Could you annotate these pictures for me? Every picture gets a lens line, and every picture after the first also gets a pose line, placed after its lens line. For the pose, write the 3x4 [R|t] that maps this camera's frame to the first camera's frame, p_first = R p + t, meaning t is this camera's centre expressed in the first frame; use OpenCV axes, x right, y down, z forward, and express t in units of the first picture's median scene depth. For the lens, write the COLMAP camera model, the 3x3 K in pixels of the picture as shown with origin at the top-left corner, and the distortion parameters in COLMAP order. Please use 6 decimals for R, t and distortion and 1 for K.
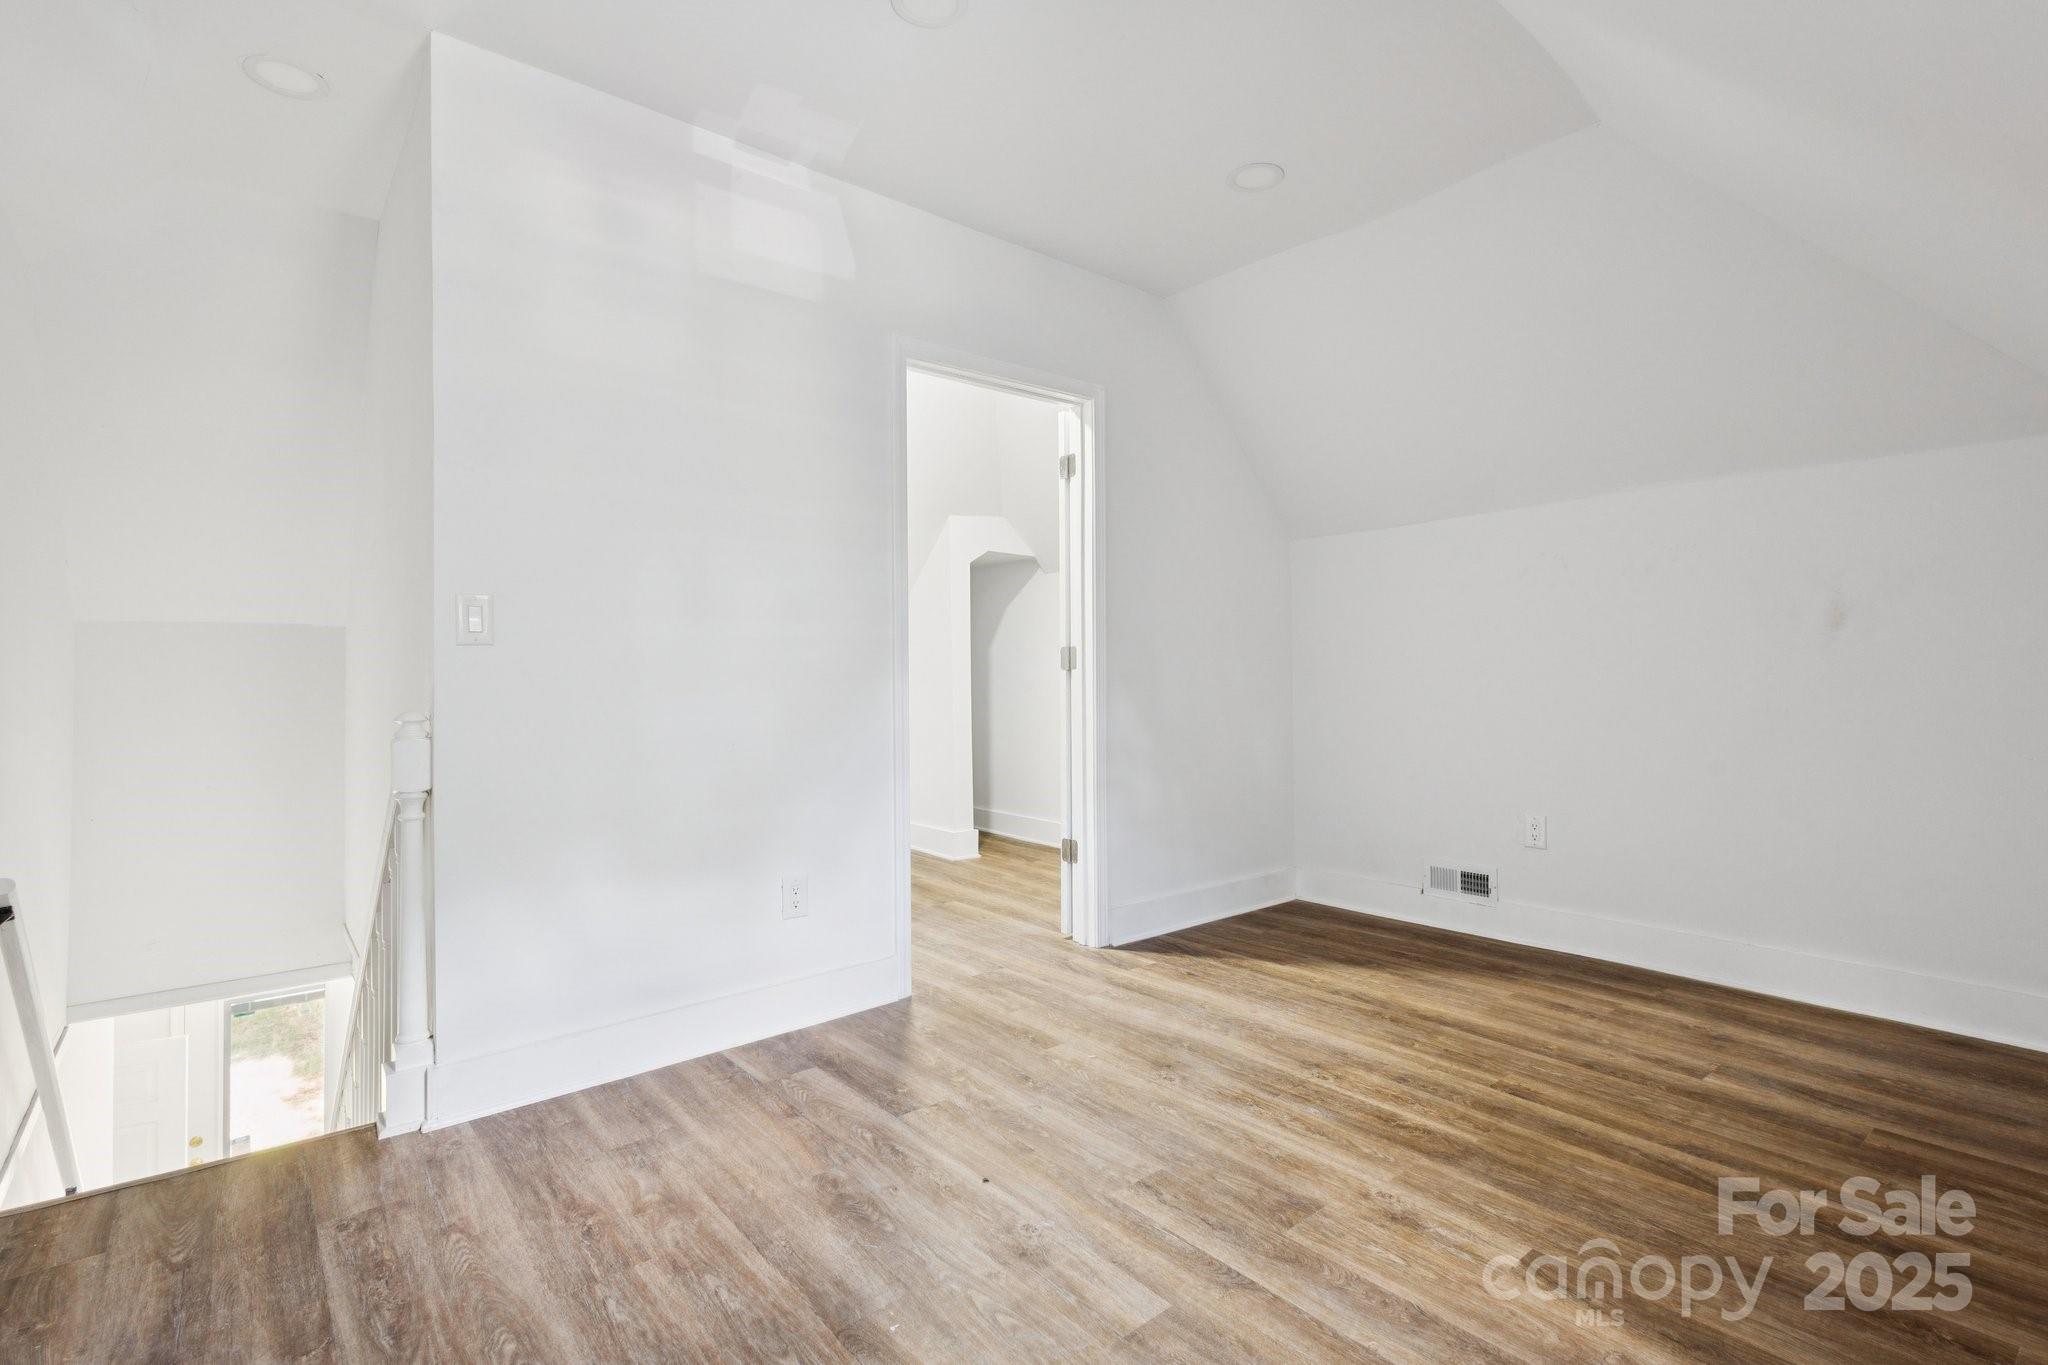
lens RADIAL K [[943.2, 0, 1021.5], [0, 943.2, 676.9], [0, 0, 1]] dist [0.013185, -0.006418]
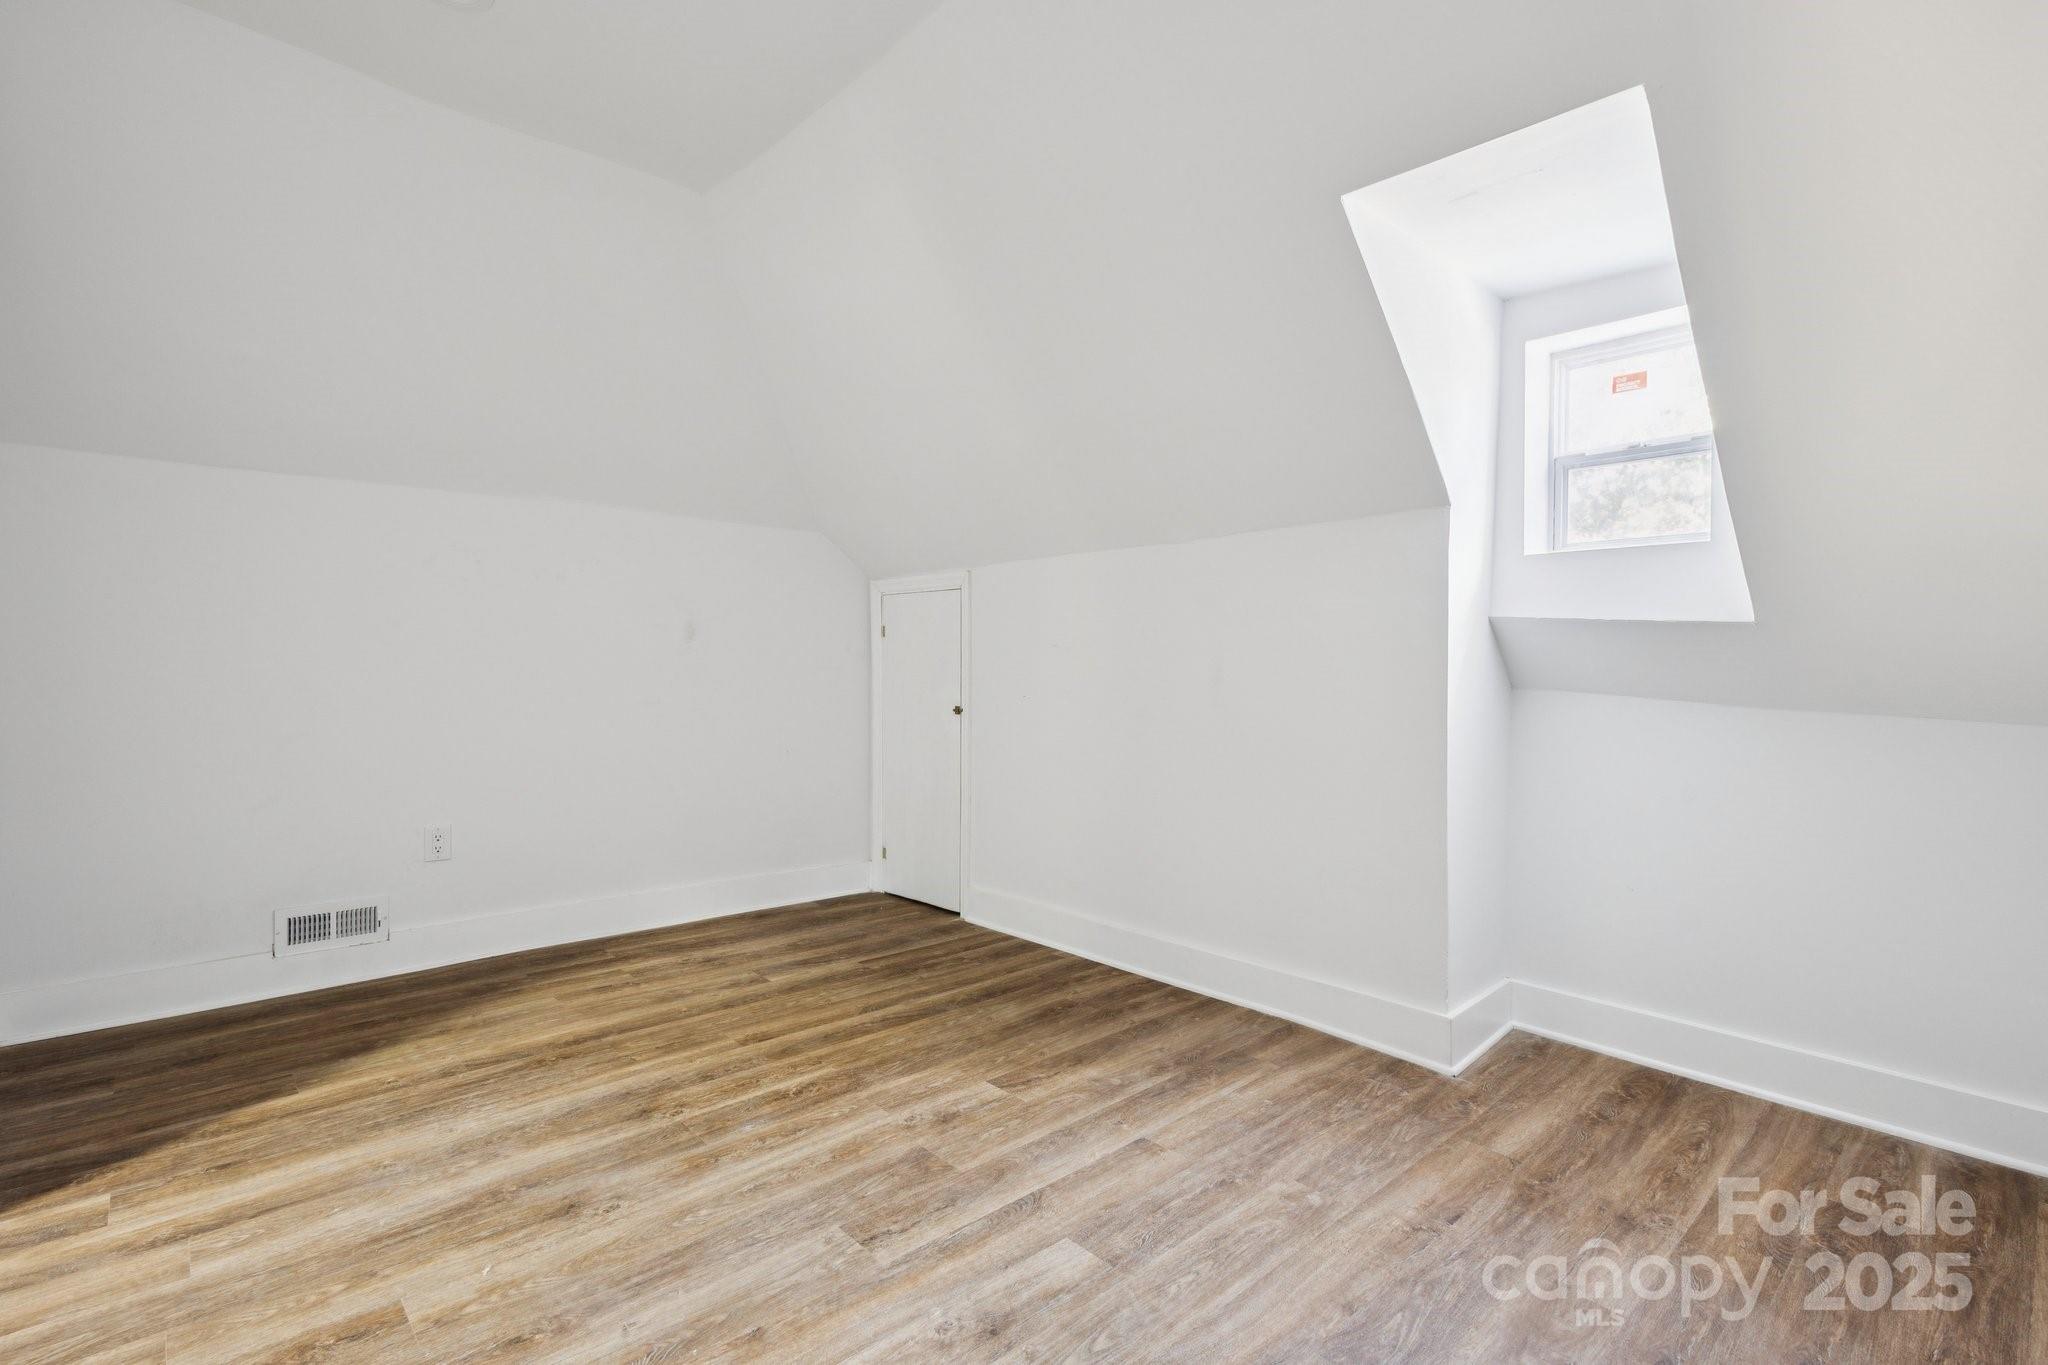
lens RADIAL K [[943.2, 0, 1021.5], [0, 943.2, 676.9], [0, 0, 1]] dist [0.013185, -0.006418]
pose [[-0.039907, 0.001002, 0.999203, -0.586008], [-0.004999, 0.999987, -0.001203, -0.001731], [-0.999191, -0.005043, -0.039901, 0.668690]]
